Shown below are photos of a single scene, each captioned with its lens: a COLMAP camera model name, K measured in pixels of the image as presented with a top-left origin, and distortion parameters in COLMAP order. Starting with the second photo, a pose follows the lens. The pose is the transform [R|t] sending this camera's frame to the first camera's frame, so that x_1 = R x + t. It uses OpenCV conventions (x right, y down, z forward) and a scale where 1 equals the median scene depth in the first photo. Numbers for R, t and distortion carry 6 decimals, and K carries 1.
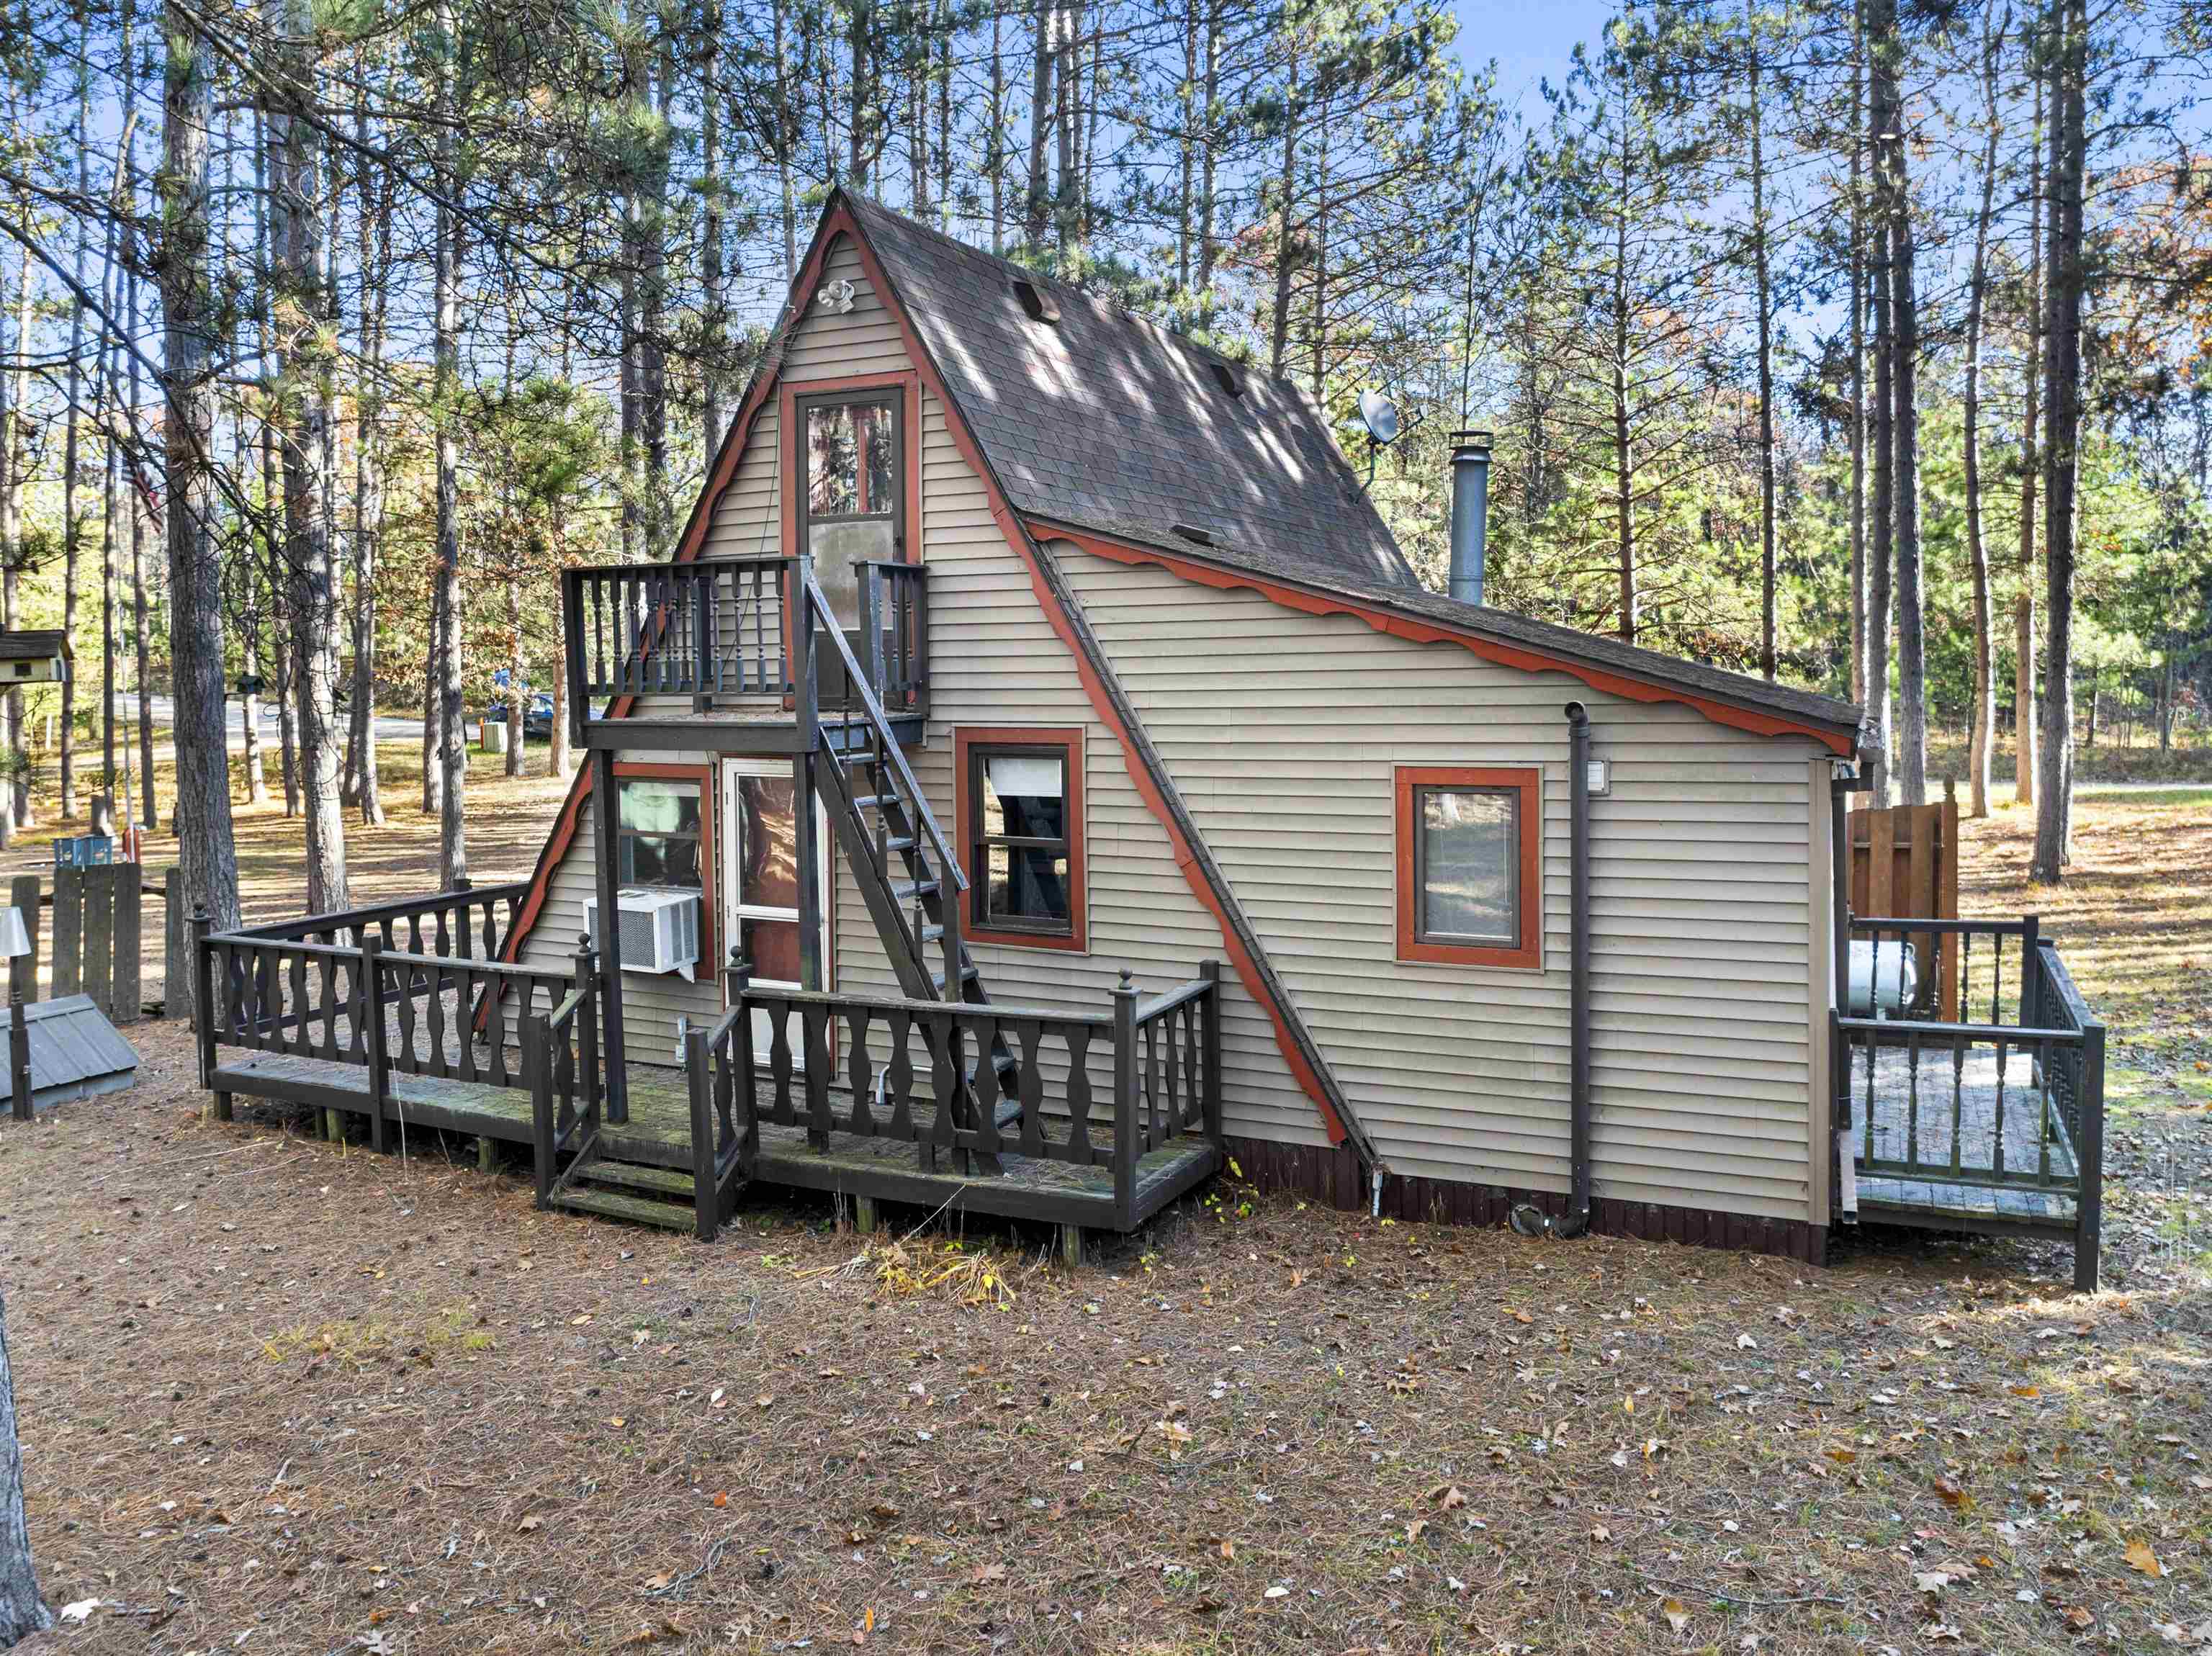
lens RADIAL K [[1612.6, 0, 1104.9], [0, 1612.6, 815.3], [0, 0, 1]] dist [-0.050946, 0.007820]
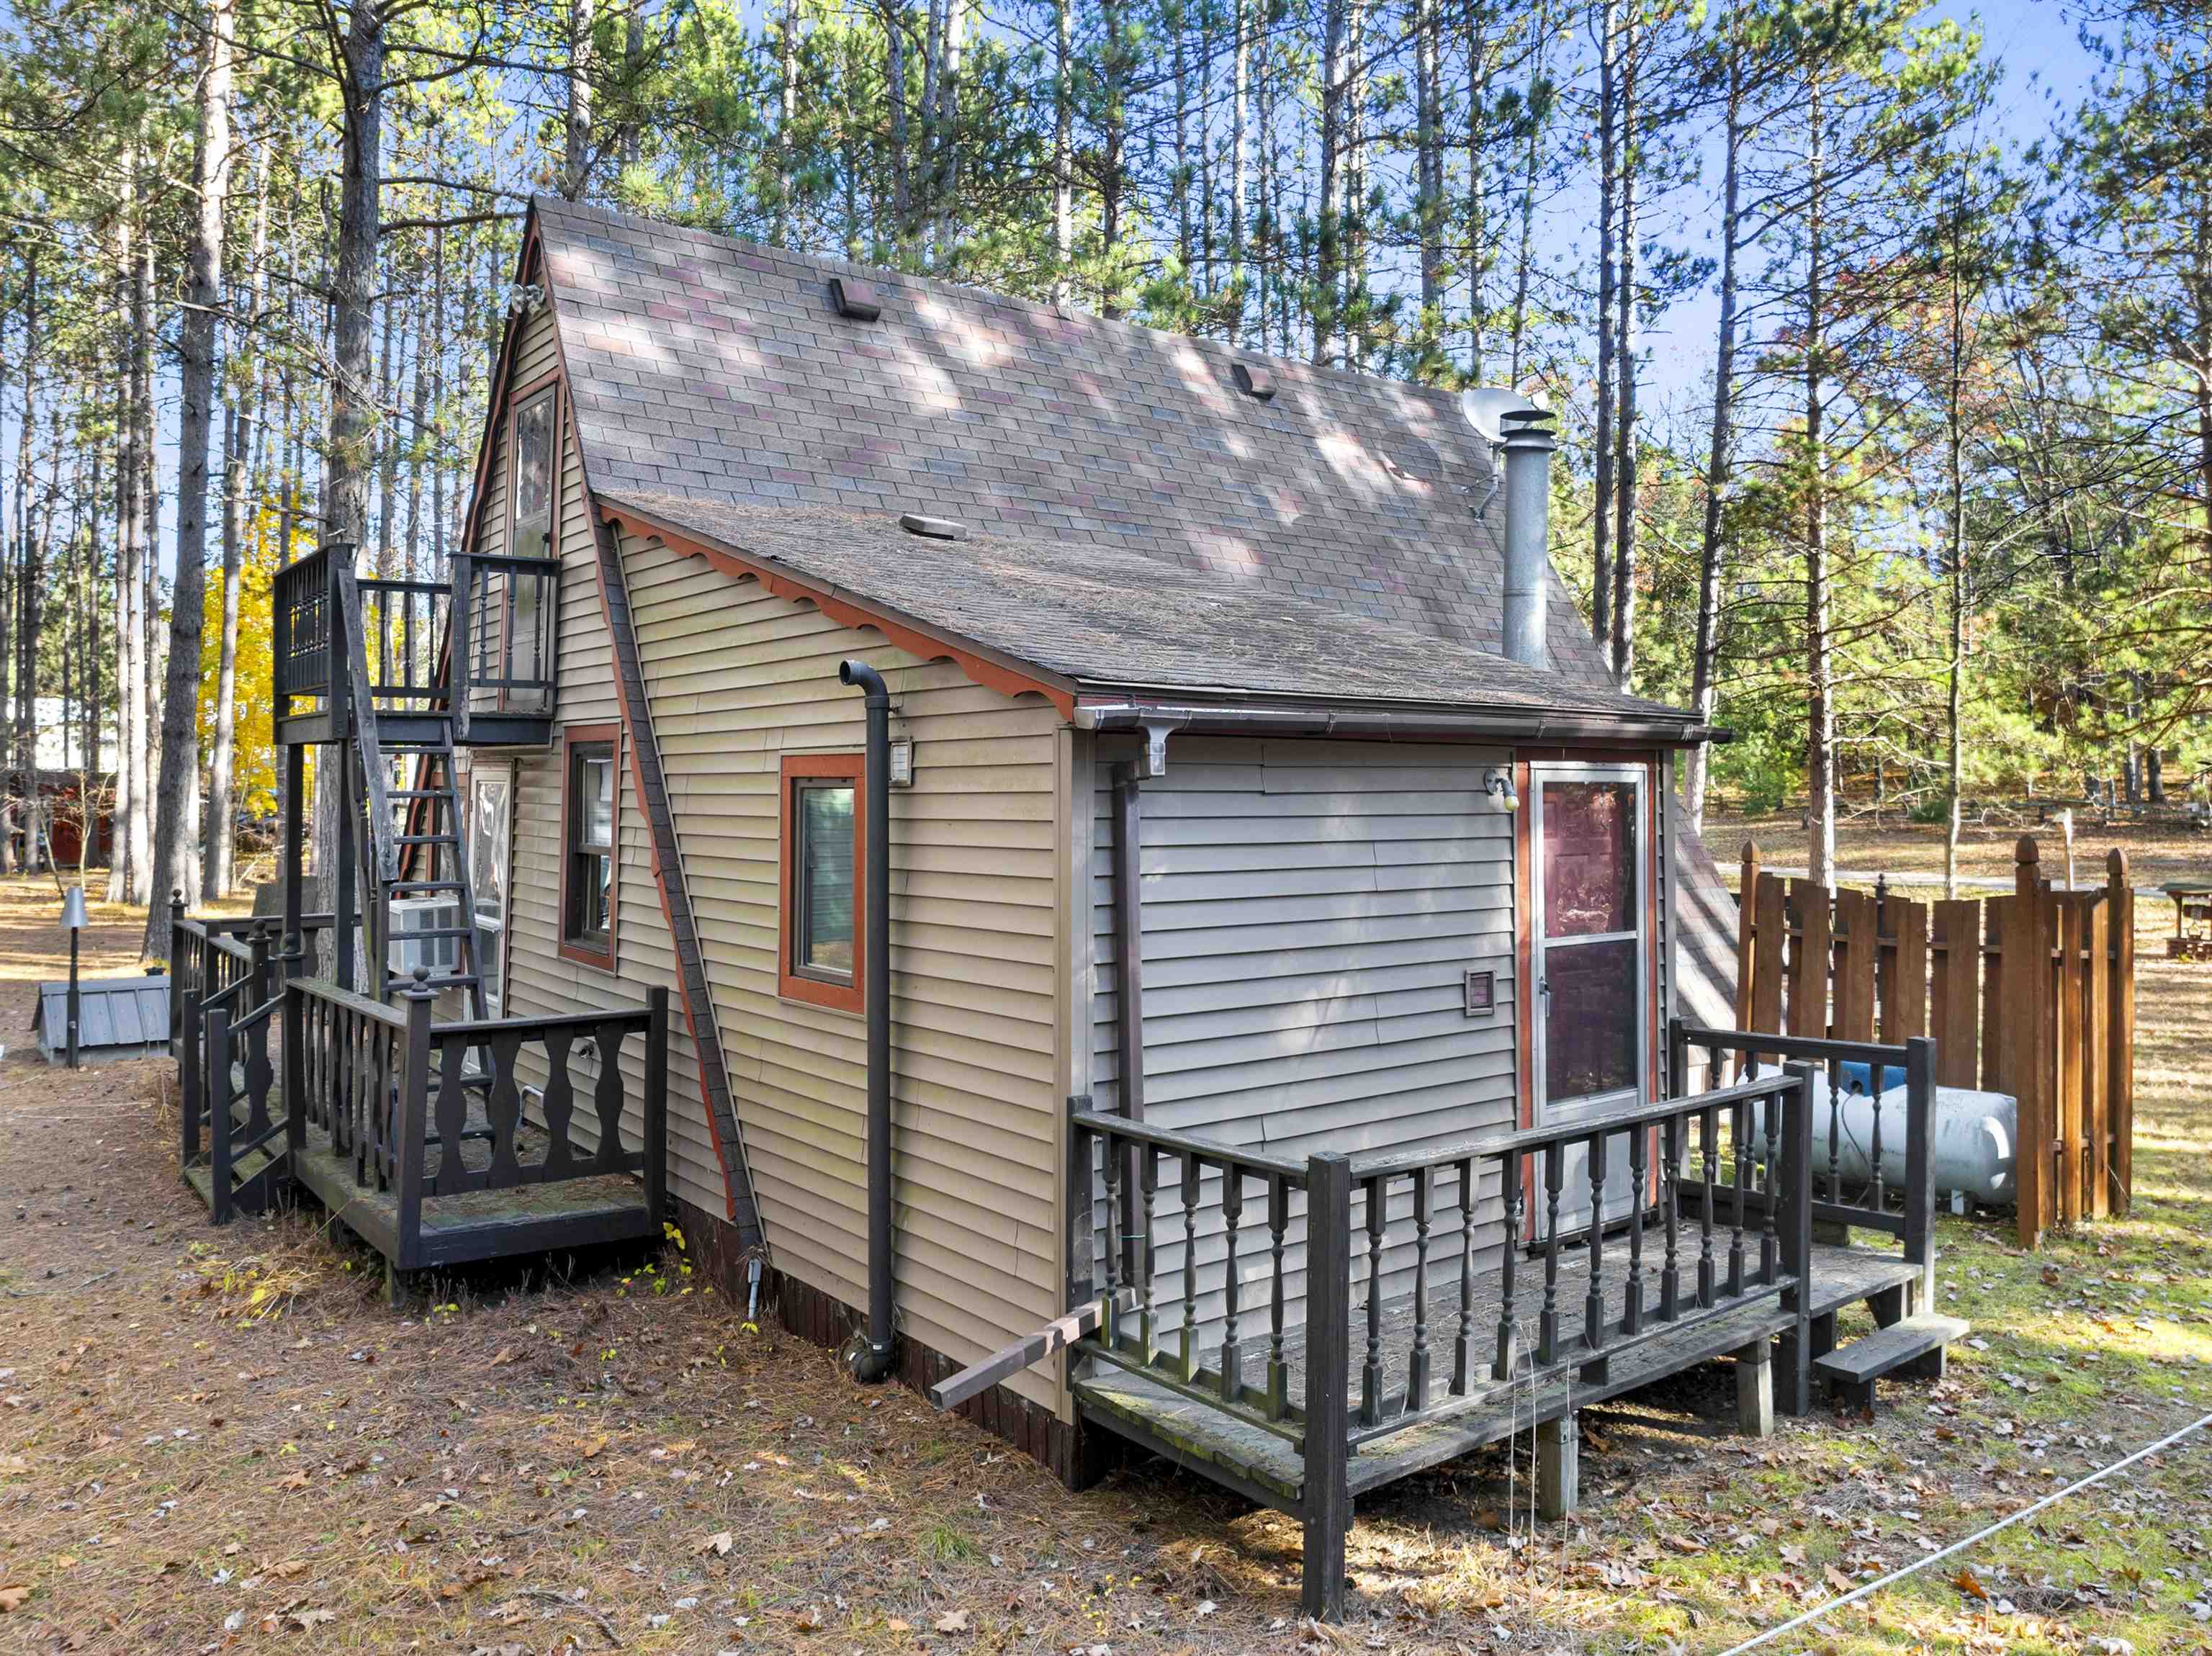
lens RADIAL K [[1612.6, 0, 1104.9], [0, 1612.6, 815.3], [0, 0, 1]] dist [-0.050946, 0.007820]
pose [[0.888845, 0.028669, -0.457310, 0.698376], [-0.061833, 0.996416, -0.057715, 0.036239], [0.454017, 0.079577, 0.887432, 0.352470]]
